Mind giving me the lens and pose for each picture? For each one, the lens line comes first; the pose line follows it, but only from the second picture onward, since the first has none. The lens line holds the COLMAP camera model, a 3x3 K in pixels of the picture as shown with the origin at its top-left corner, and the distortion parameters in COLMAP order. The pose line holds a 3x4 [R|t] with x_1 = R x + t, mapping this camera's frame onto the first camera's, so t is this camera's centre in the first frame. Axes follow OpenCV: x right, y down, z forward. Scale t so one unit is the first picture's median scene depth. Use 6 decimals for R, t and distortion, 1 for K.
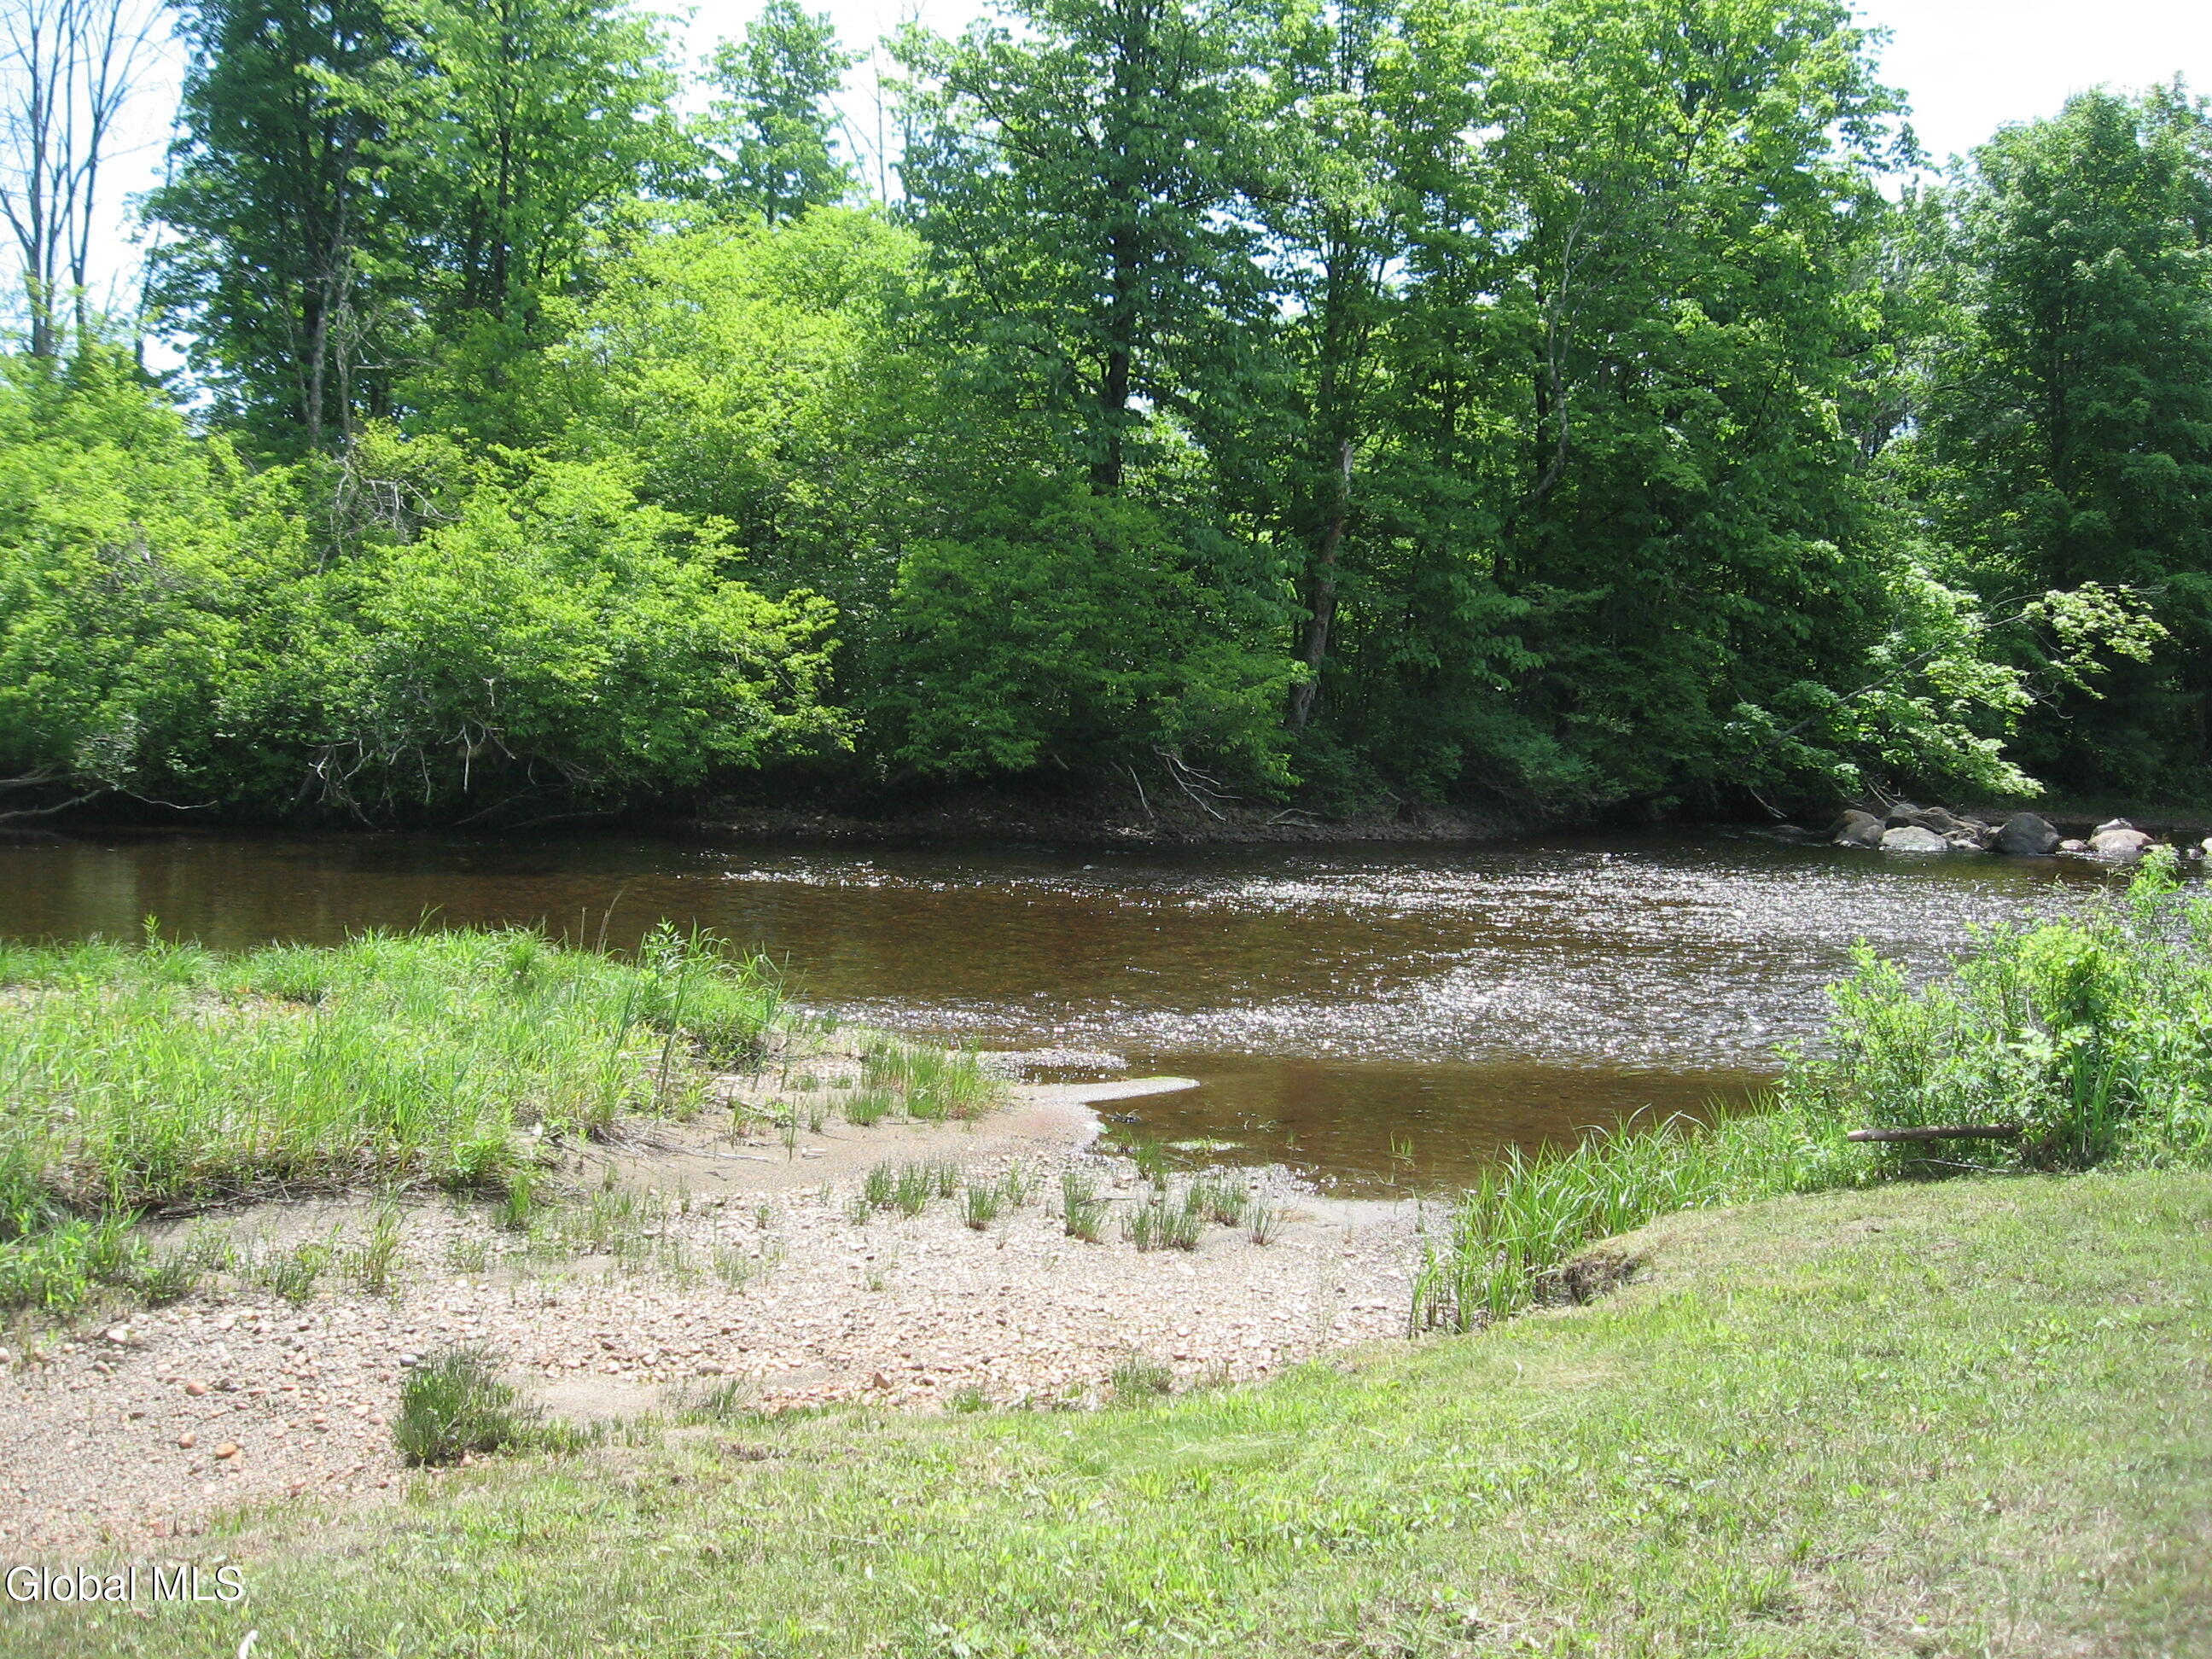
lens RADIAL K [[2316.2, 0, 1118.0], [0, 2316.2, 820.5], [0, 0, 1]] dist [-0.102327, 0.000000]
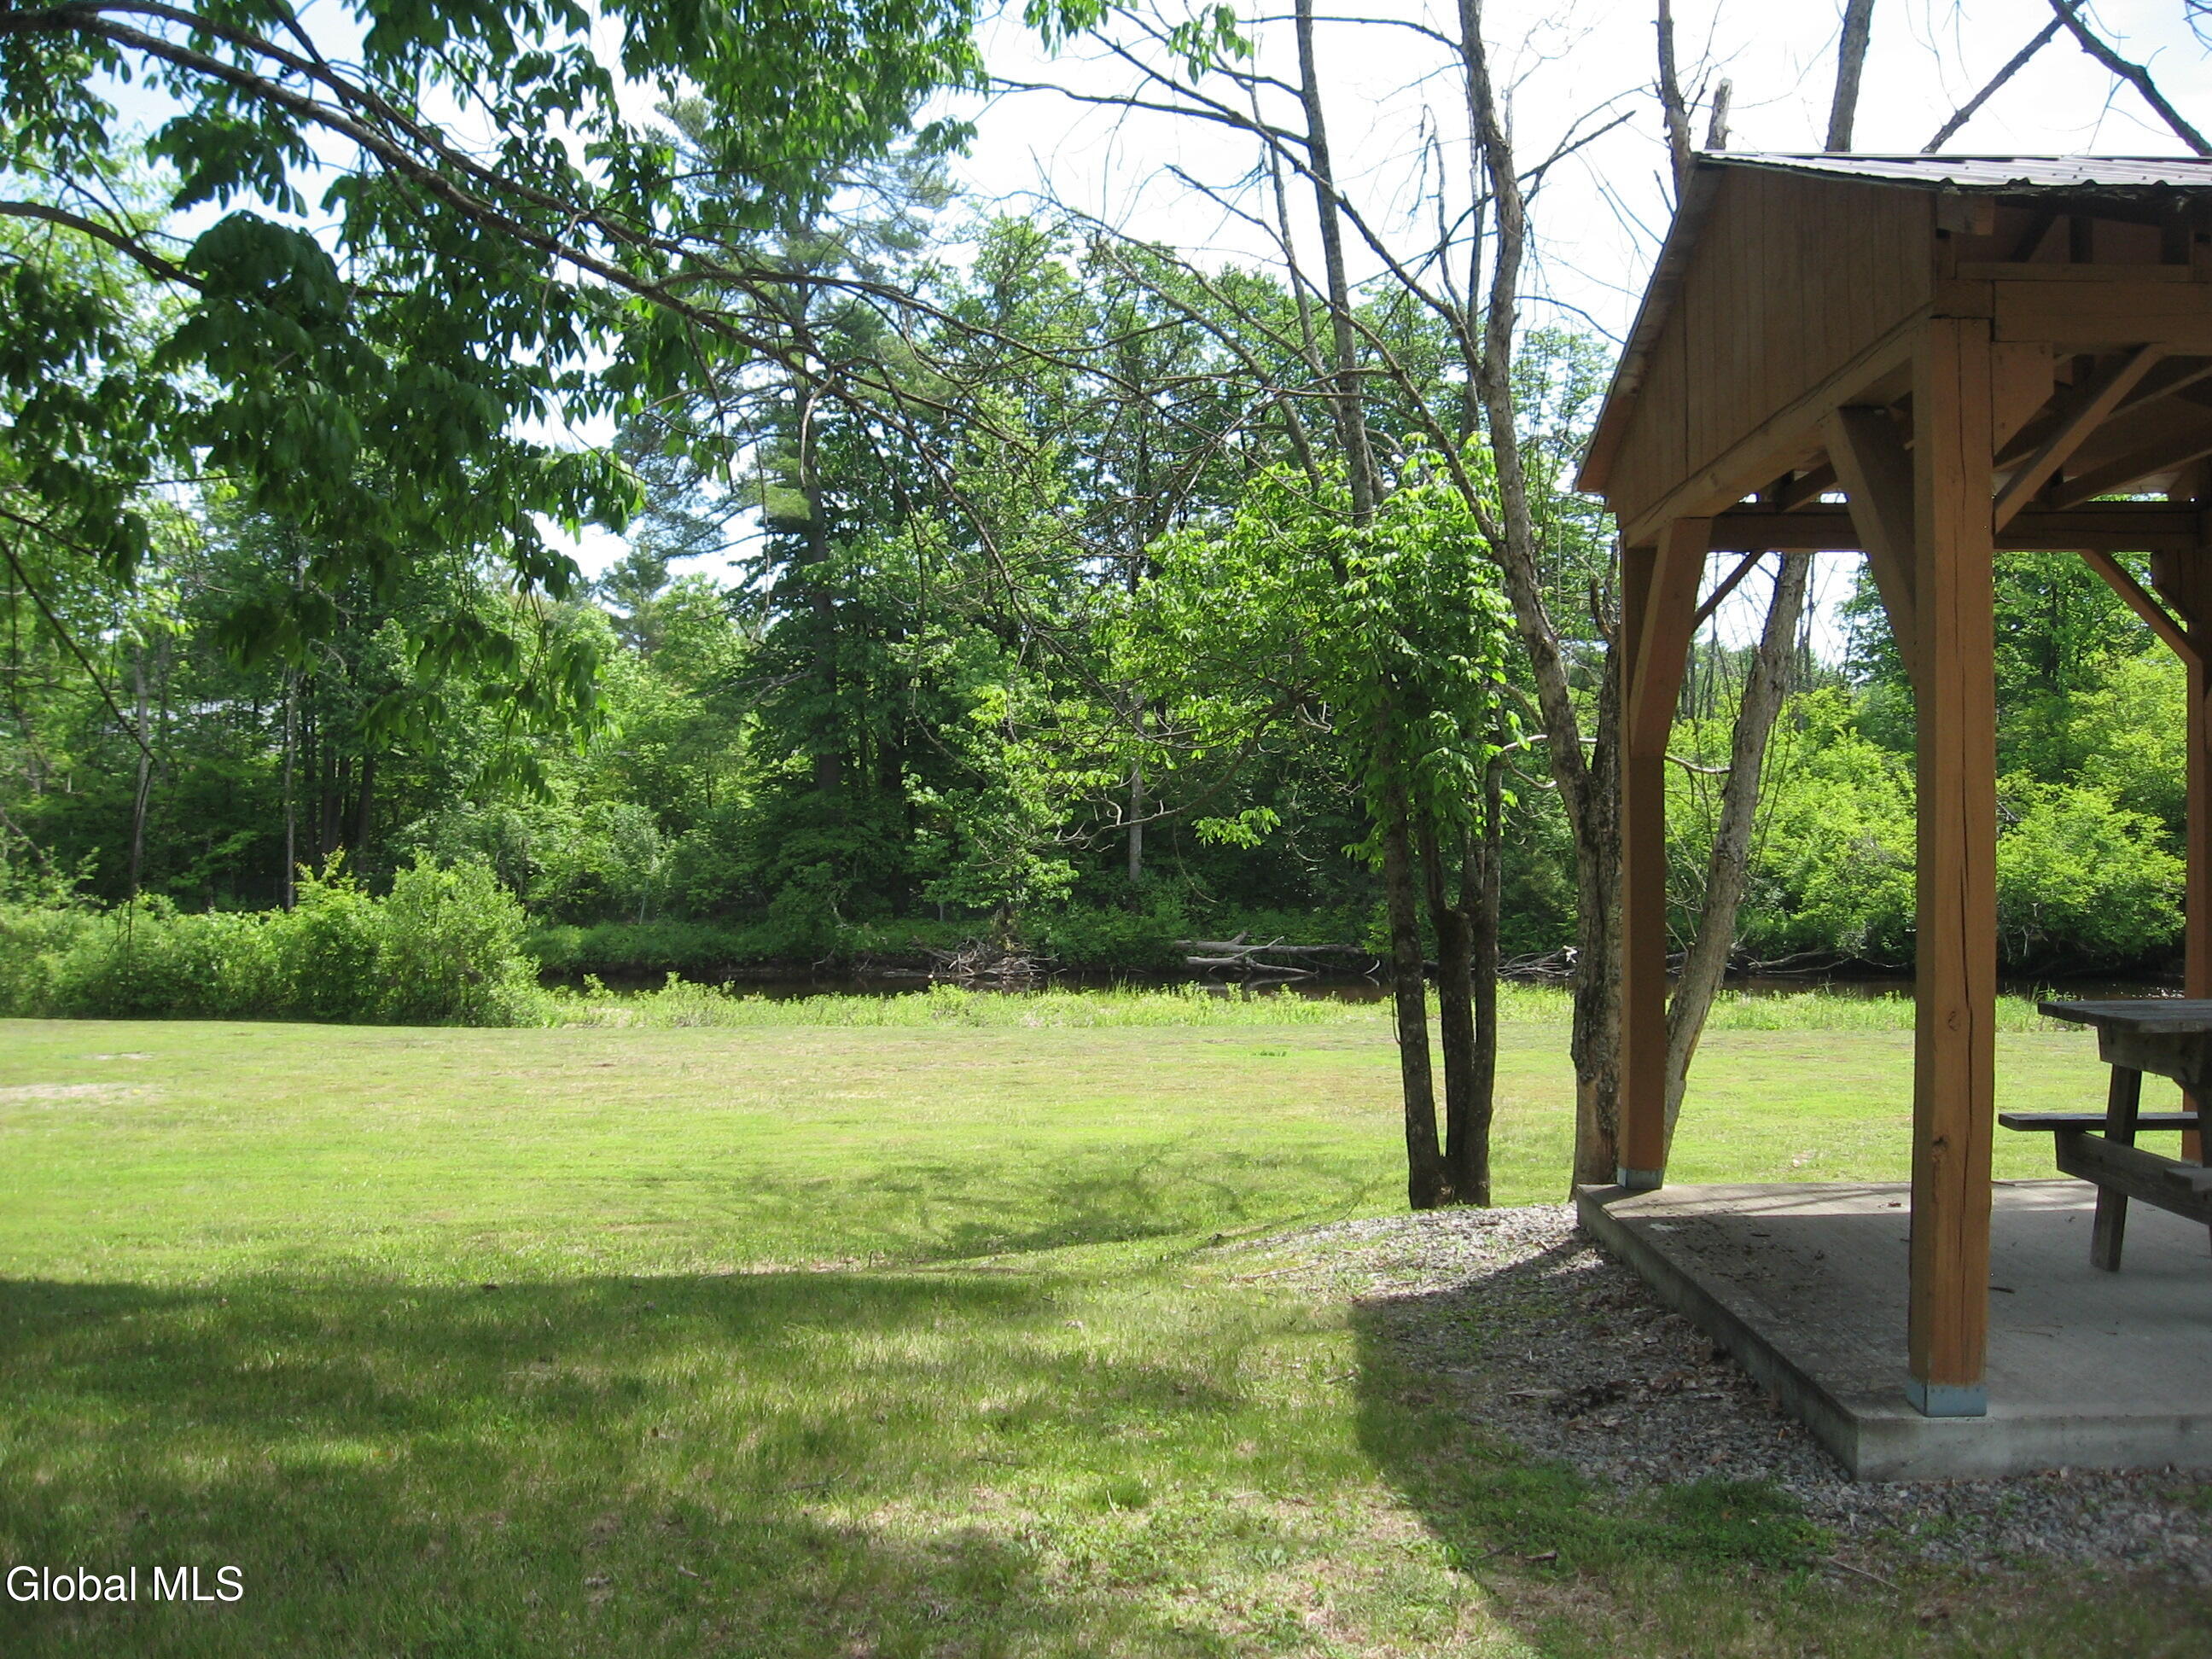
lens RADIAL K [[2316.2, 0, 1115.6], [0, 2316.2, 823.5], [0, 0, 1]] dist [-0.102327, 0.000000]
pose [[0.768057, -0.038412, -0.639228, 0.387740], [-0.010669, 0.997293, -0.072749, 0.024716], [0.640292, 0.062696, 0.765568, -1.065885]]
